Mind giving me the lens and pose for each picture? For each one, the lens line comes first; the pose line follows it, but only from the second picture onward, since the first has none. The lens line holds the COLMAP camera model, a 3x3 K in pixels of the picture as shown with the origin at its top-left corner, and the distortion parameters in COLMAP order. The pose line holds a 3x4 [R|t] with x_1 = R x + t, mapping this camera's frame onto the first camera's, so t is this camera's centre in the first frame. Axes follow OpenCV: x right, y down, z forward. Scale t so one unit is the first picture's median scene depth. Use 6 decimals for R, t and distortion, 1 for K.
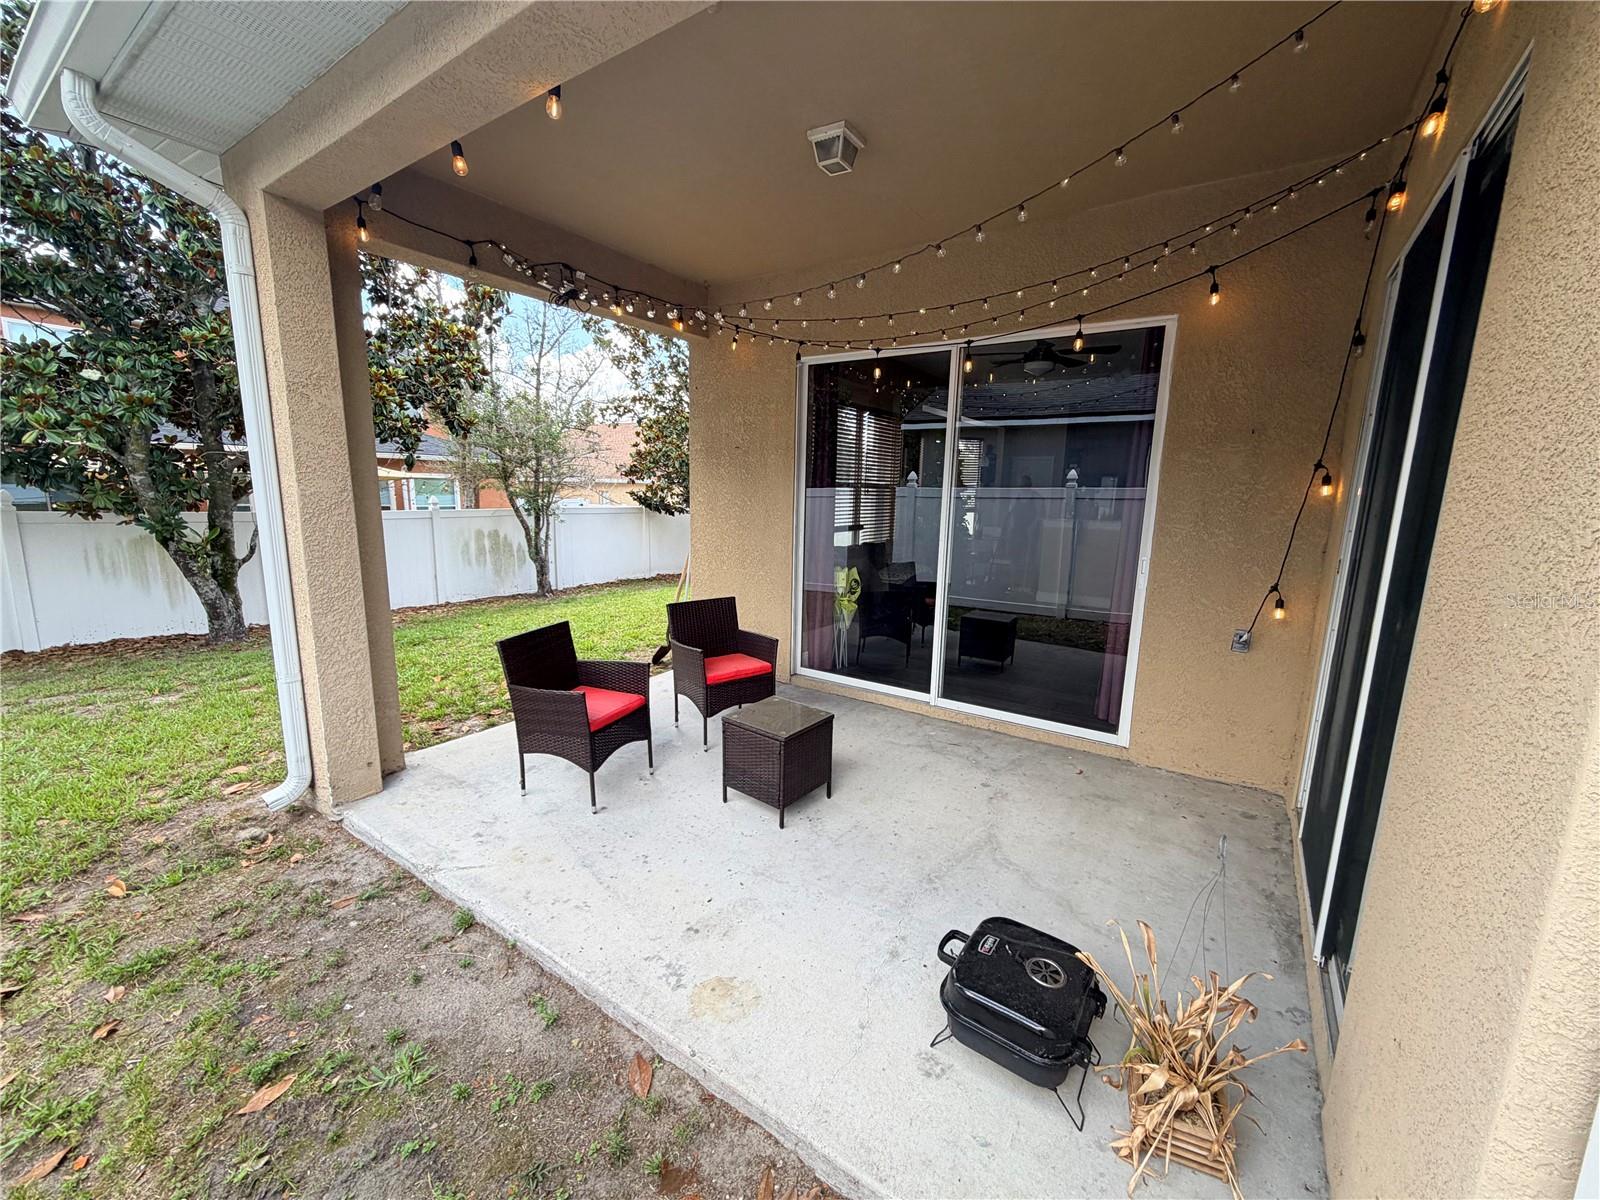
lens RADIAL K [[643.1, 0, 796.5], [0, 643.1, 602.9], [0, 0, 1]] dist [0.000208, 0.000471]
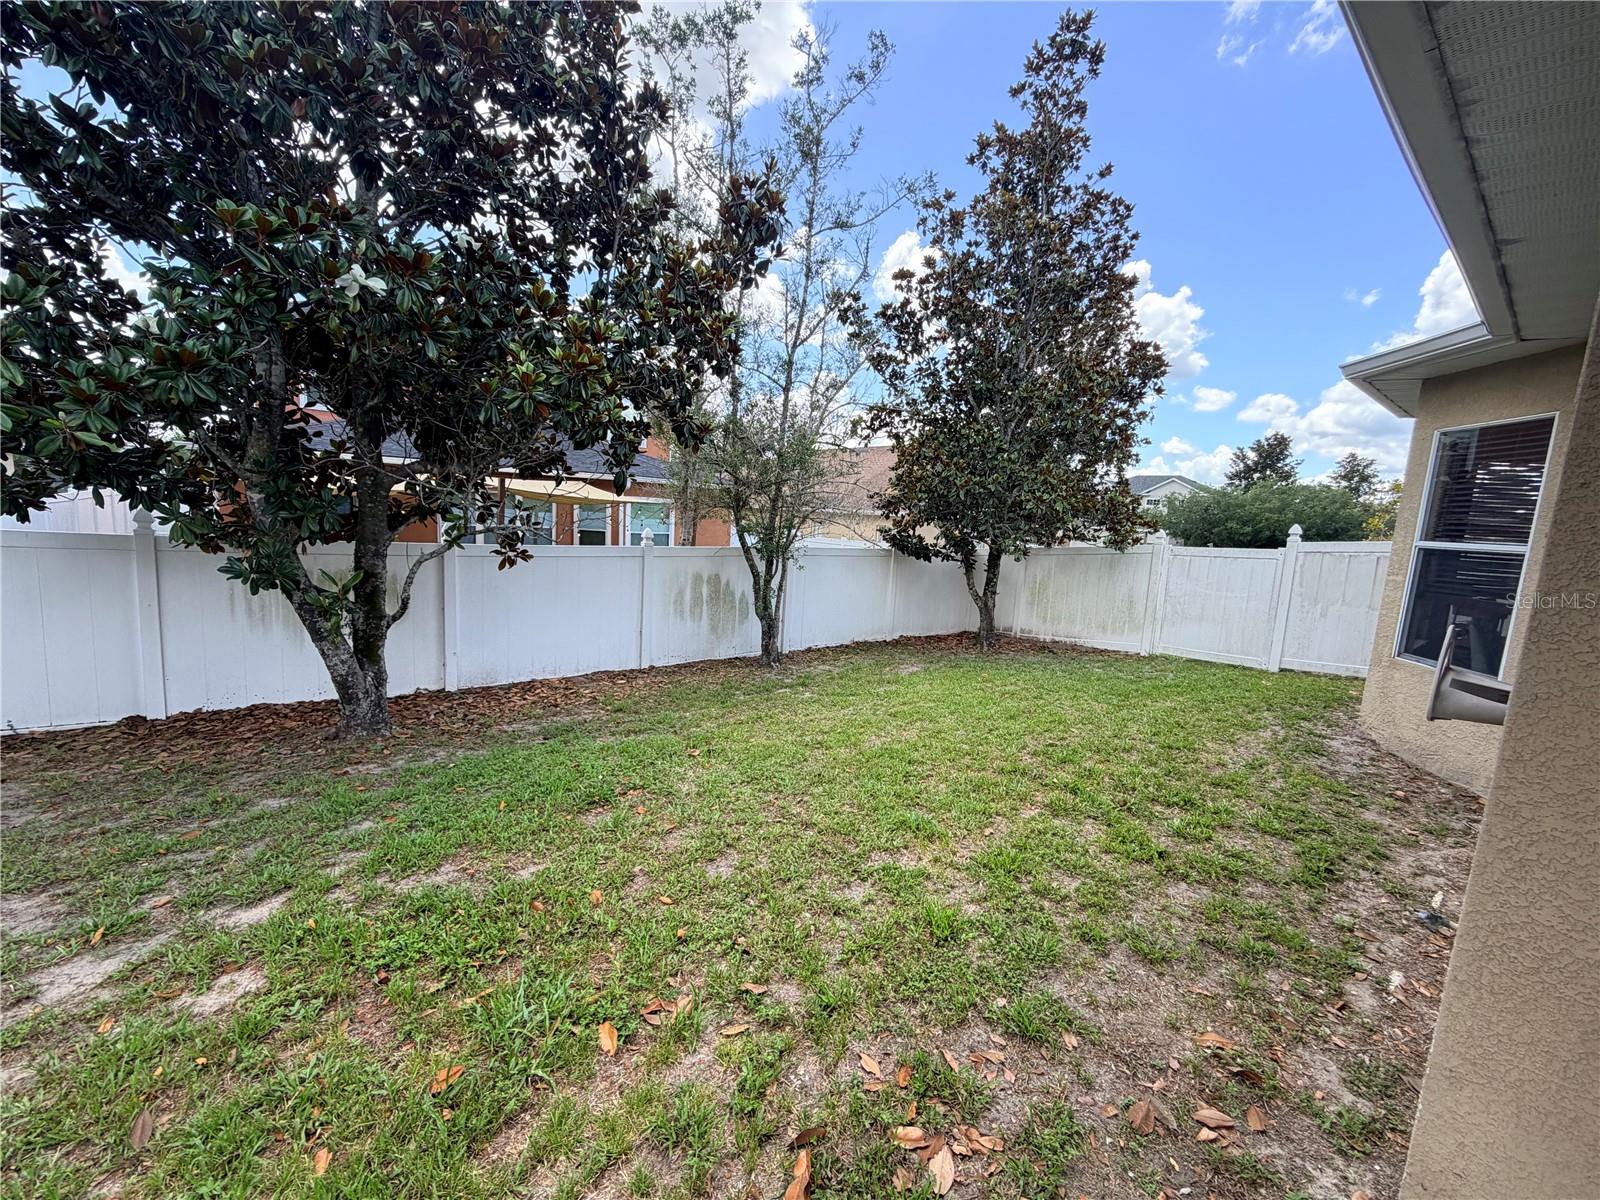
lens RADIAL K [[643.1, 0, 796.5], [0, 643.1, 602.9], [0, 0, 1]] dist [0.000208, 0.000471]
pose [[0.959135, 0.071560, -0.273750, -0.170796], [-0.083588, 0.995970, -0.032515, -0.064342], [0.270320, 0.054068, 0.961251, 0.302553]]
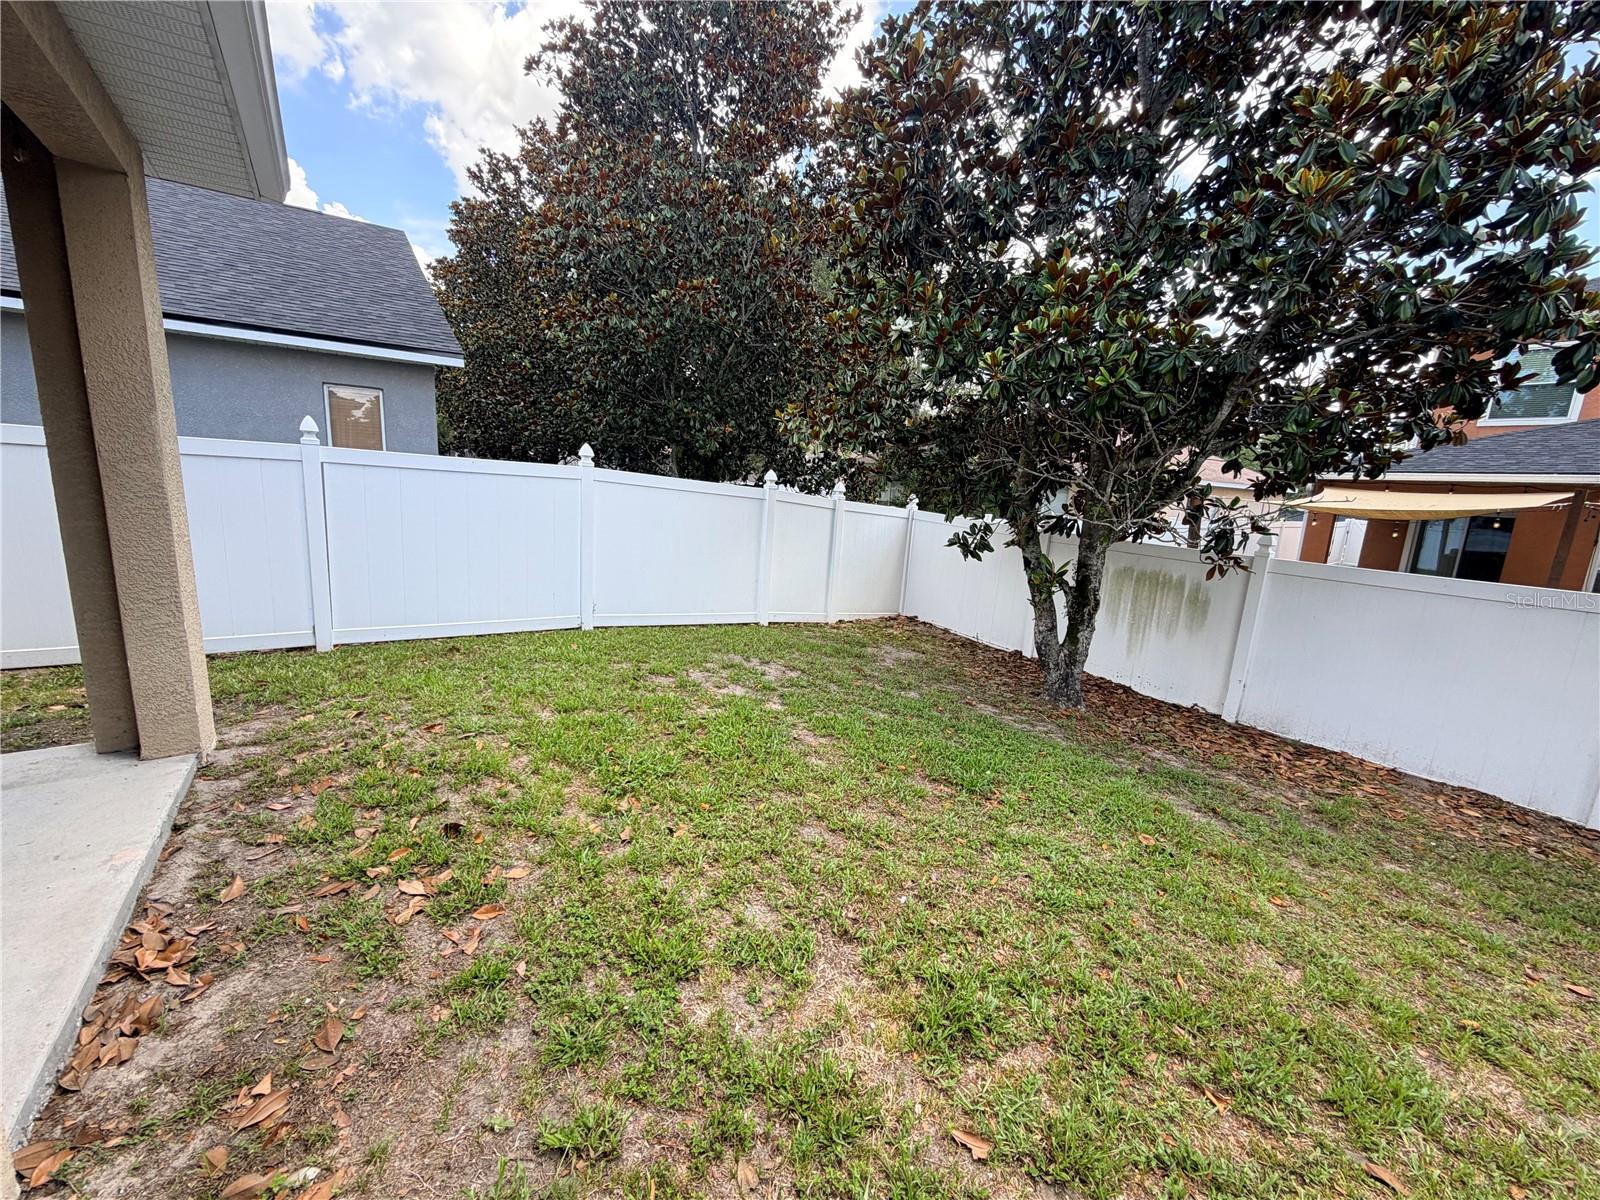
lens RADIAL K [[643.1, 0, 796.5], [0, 643.1, 602.9], [0, 0, 1]] dist [0.000208, 0.000471]
pose [[-0.337773, 0.133675, -0.931687, -0.029152], [-0.225948, 0.949403, 0.218132, -0.105008], [0.913705, 0.284191, -0.290479, 0.609565]]
